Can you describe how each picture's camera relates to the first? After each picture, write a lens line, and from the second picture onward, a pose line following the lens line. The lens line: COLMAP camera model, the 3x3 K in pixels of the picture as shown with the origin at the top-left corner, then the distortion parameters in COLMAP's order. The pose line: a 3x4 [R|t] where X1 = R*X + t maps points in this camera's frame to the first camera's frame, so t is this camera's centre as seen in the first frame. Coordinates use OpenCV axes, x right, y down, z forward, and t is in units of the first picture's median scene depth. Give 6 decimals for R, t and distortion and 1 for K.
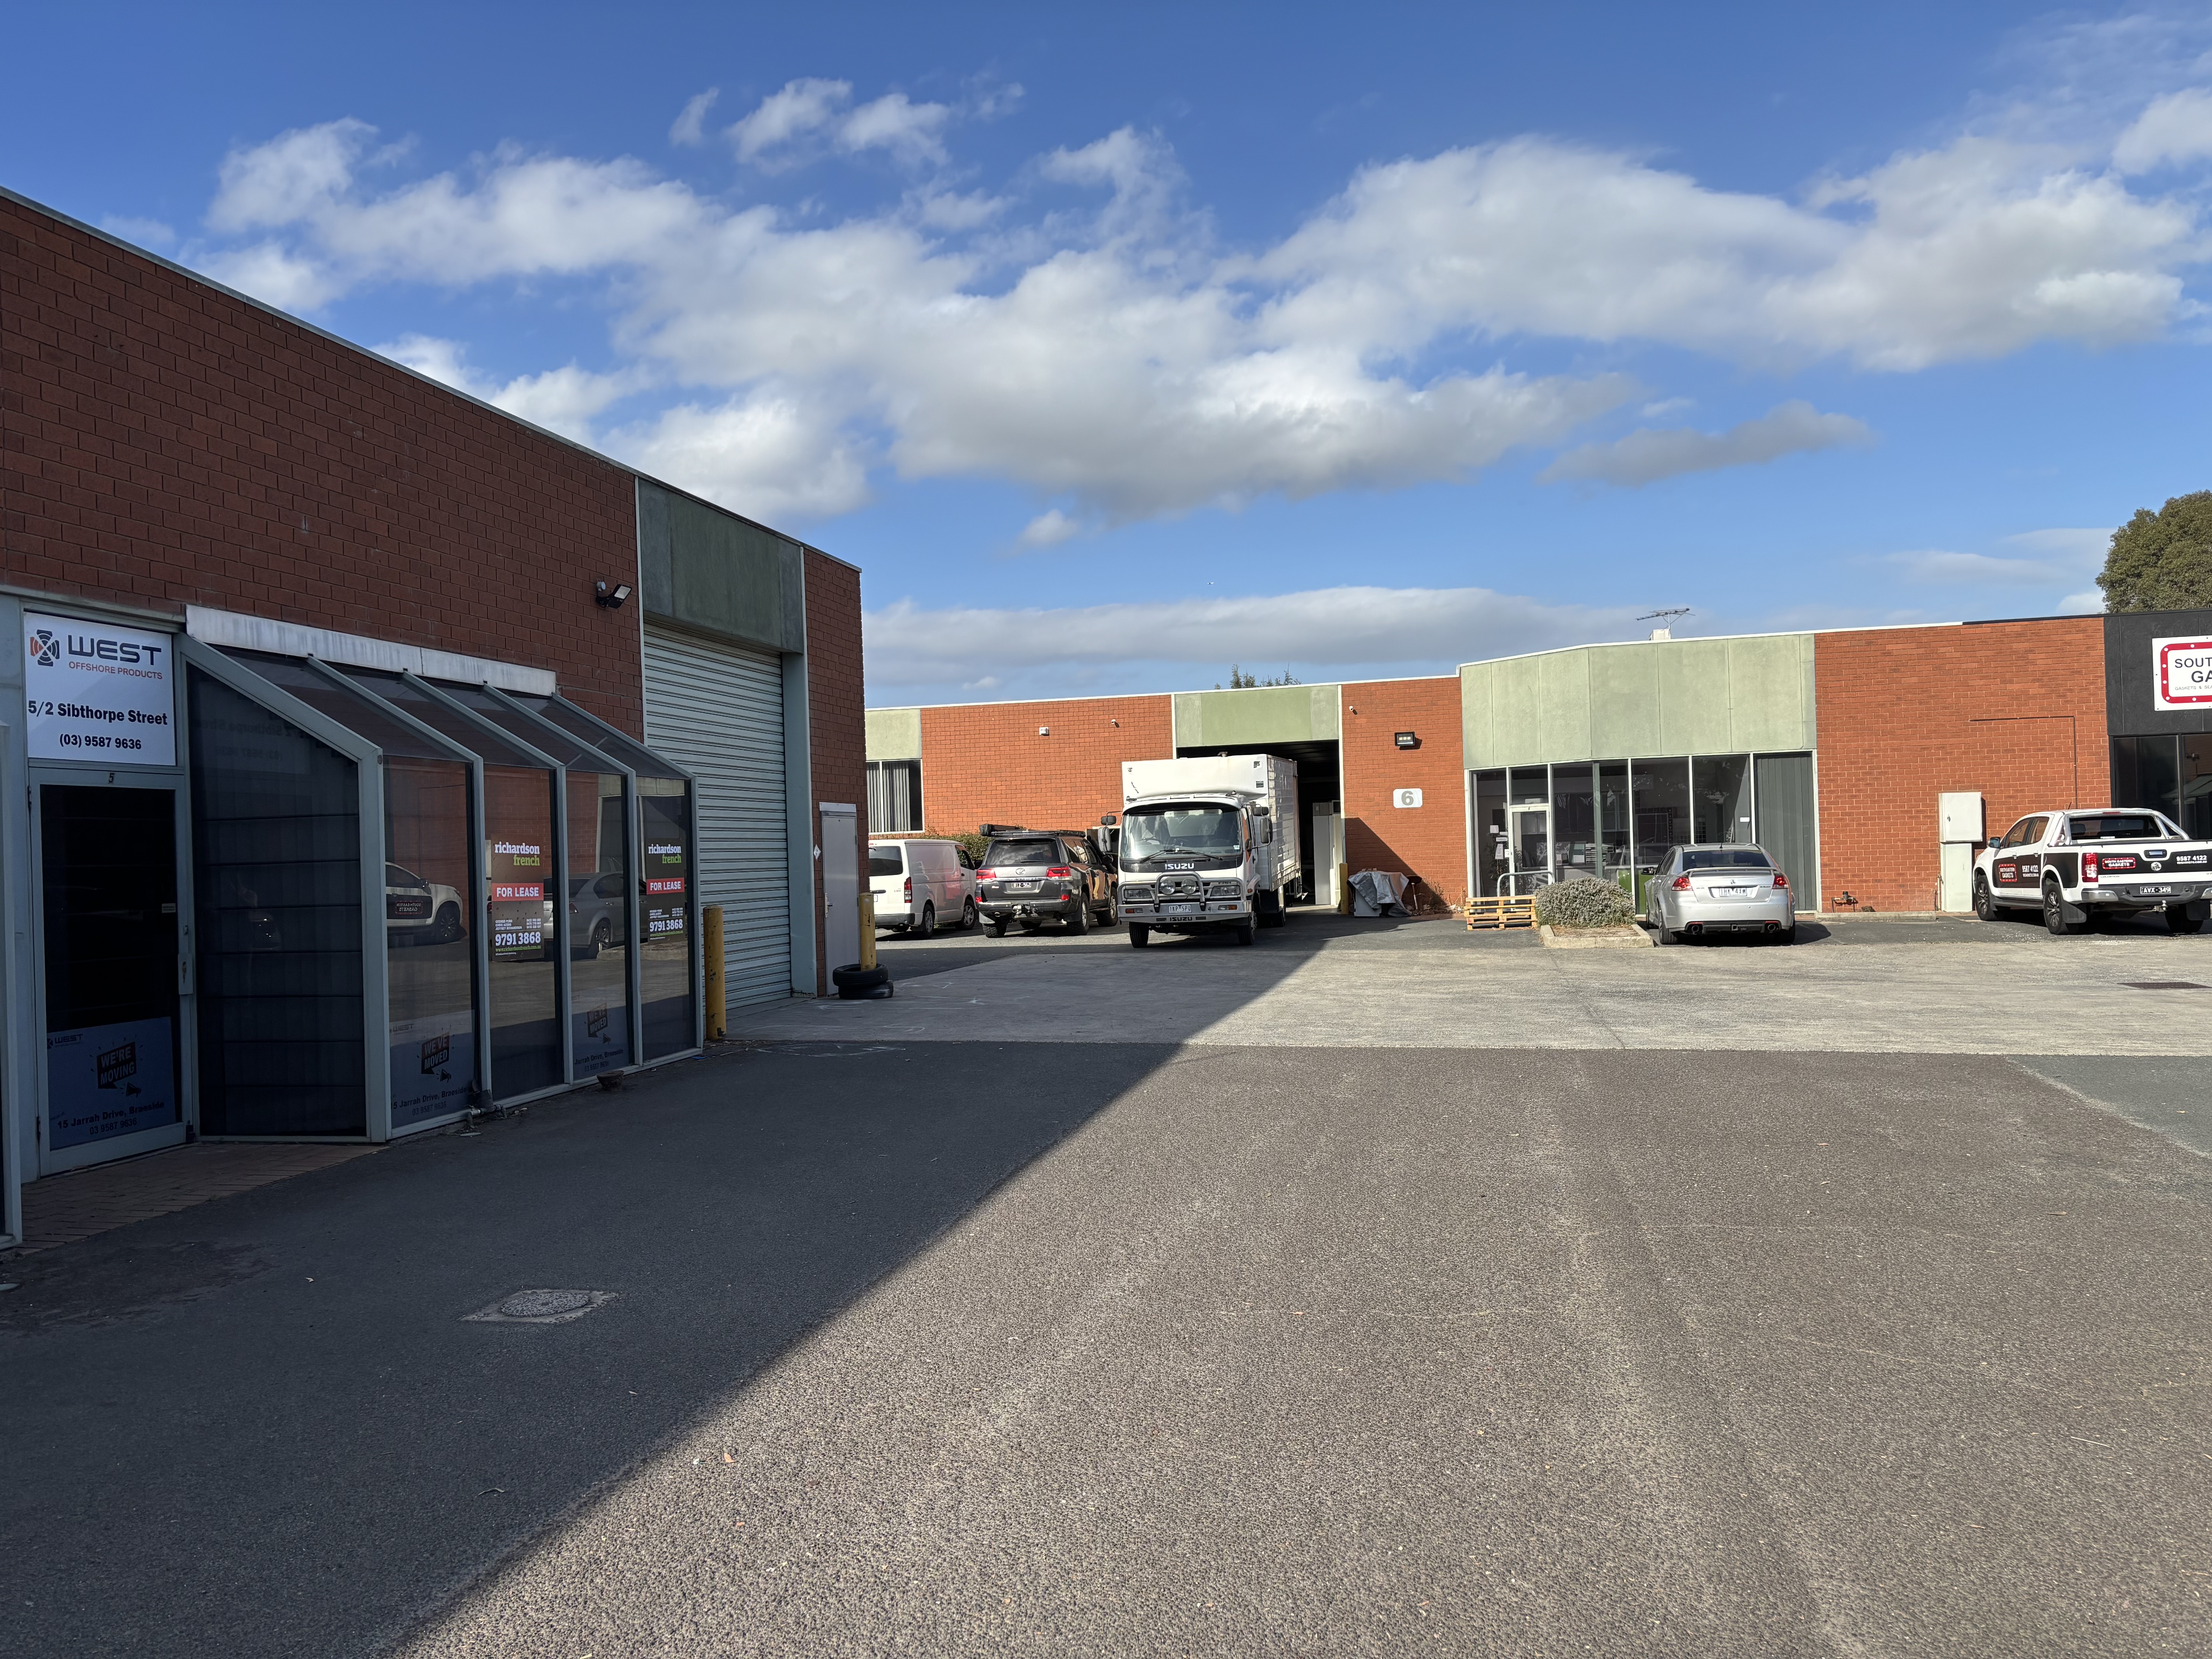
lens RADIAL K [[1665.1, 0, 1106.0], [0, 1665.1, 829.5], [0, 0, 1]] dist [-0.000167, 0.000756]
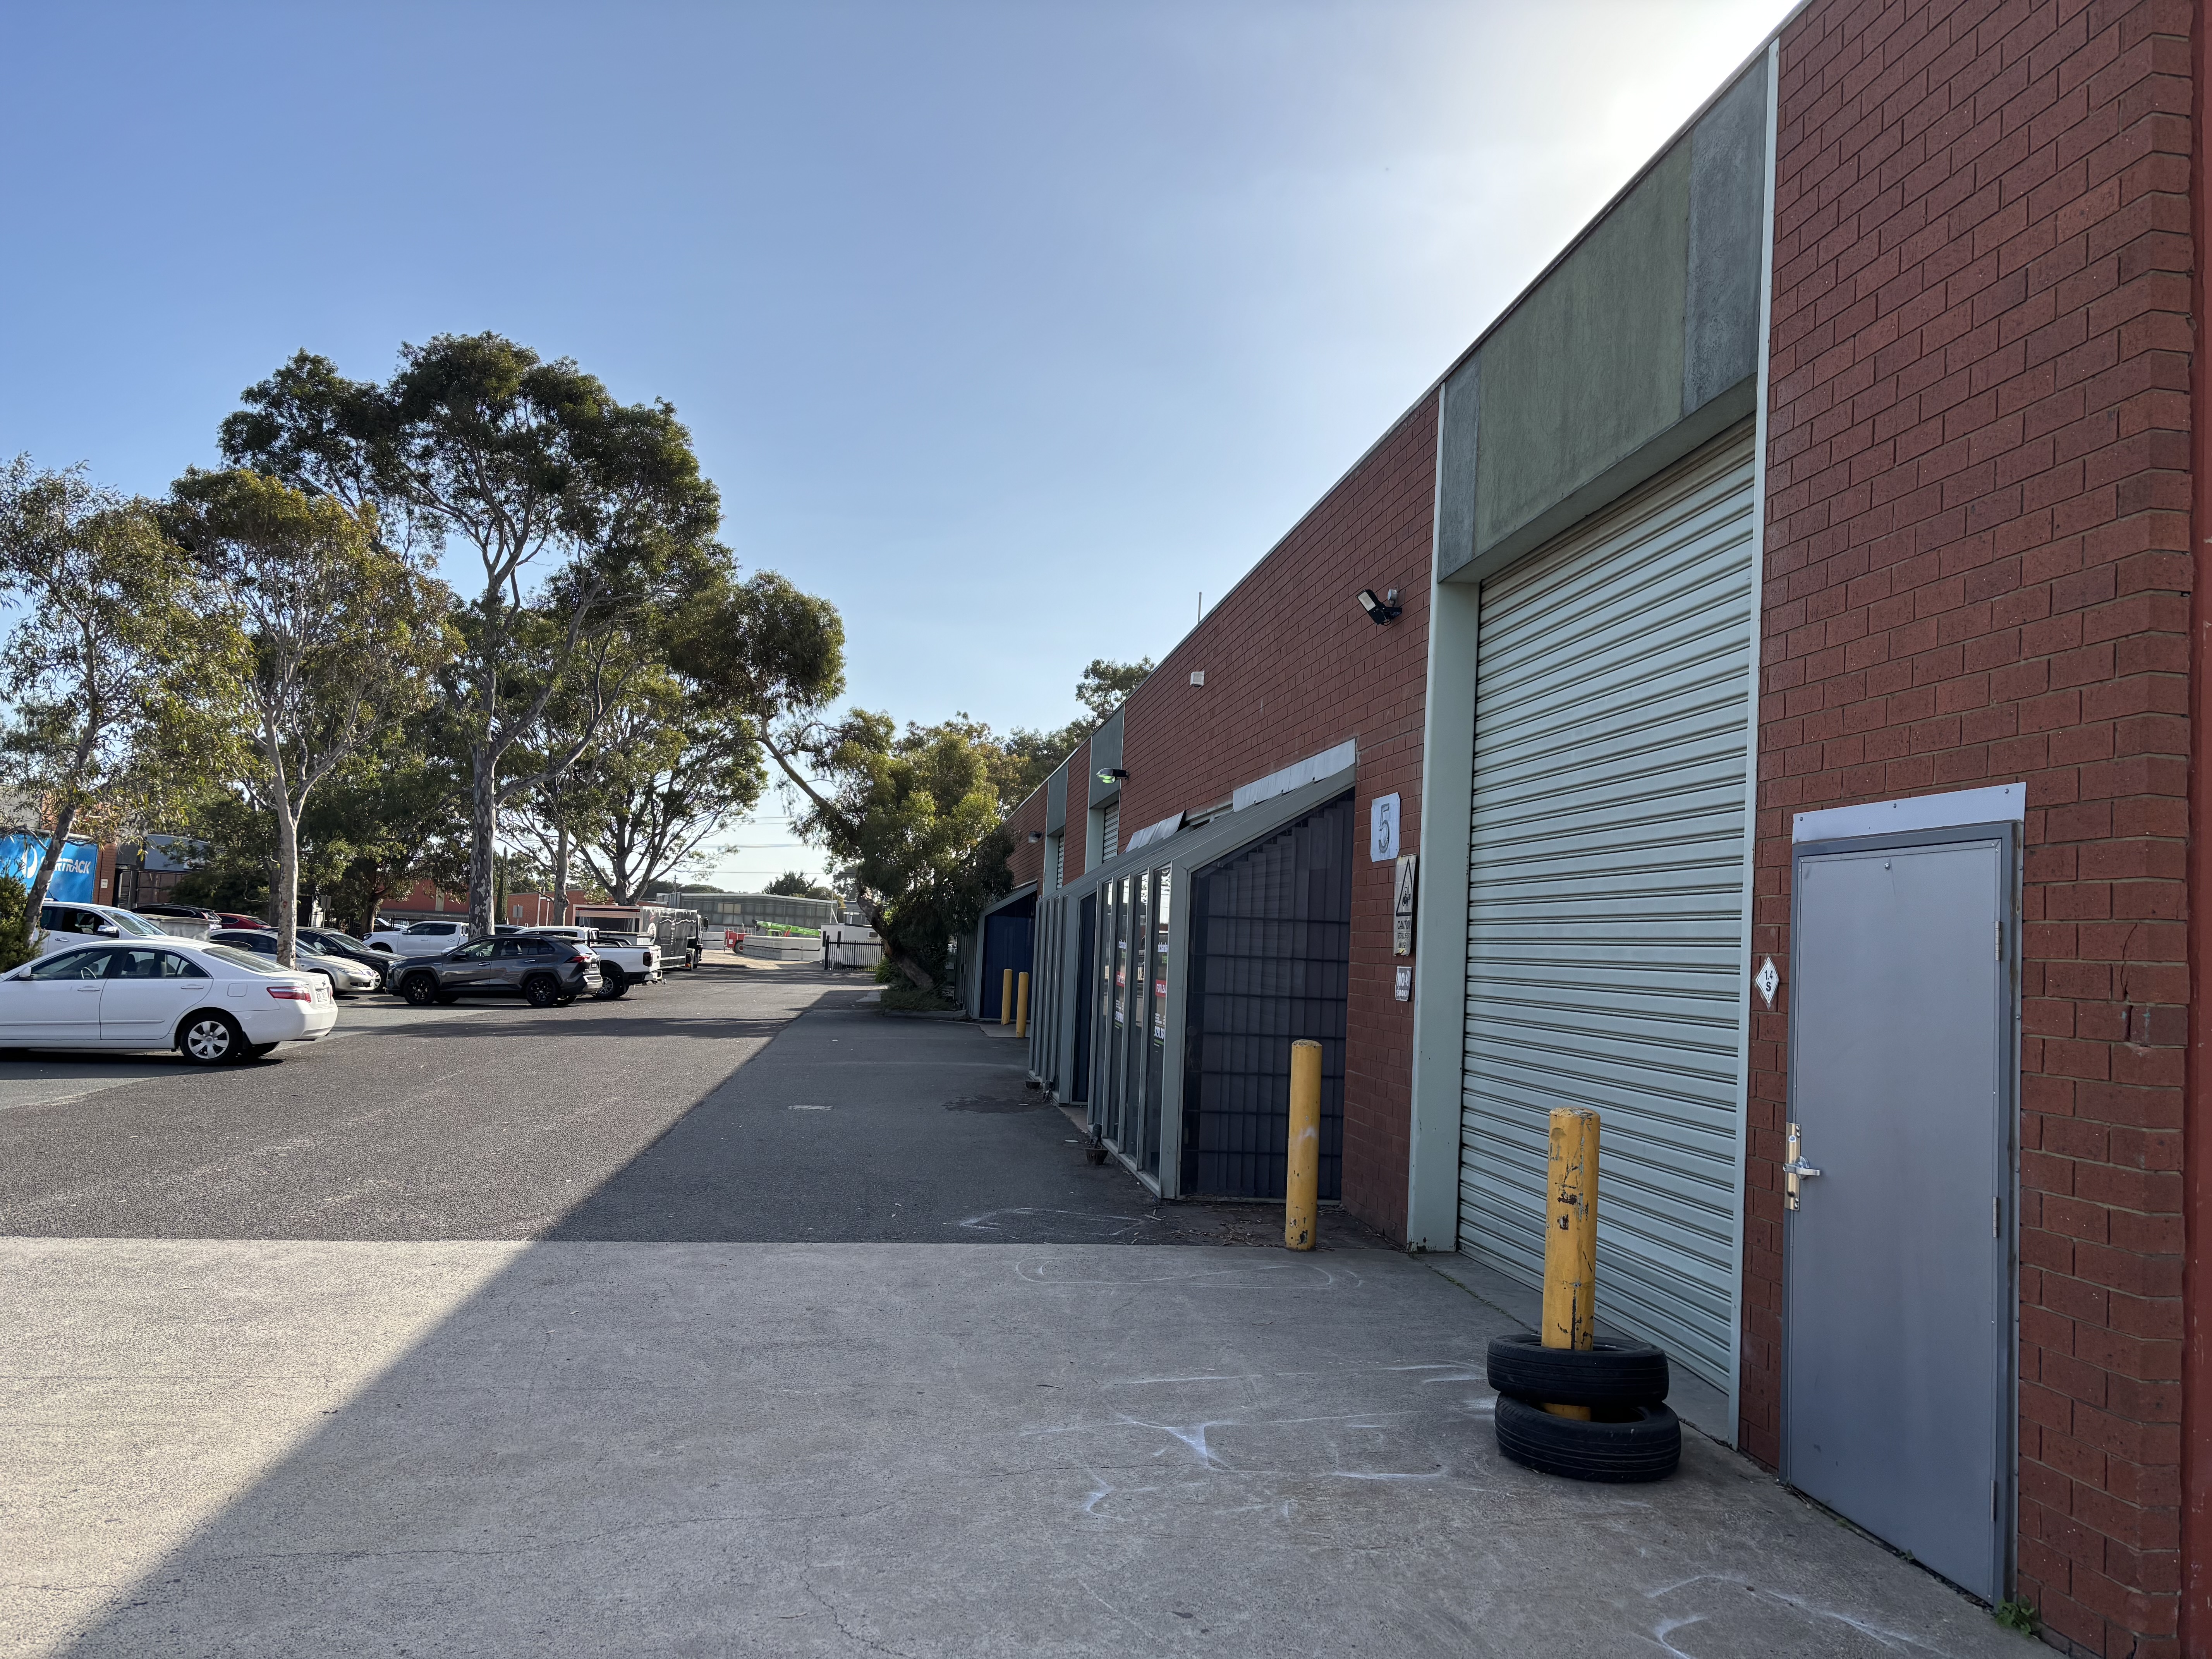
lens RADIAL K [[1665.1, 0, 1106.0], [0, 1665.1, 829.5], [0, 0, 1]] dist [-0.000167, 0.000756]
pose [[-0.935962, -0.045629, -0.349132, 0.100572], [-0.019986, 0.996854, -0.076702, 0.023207], [0.351533, -0.064812, -0.933929, 2.403984]]
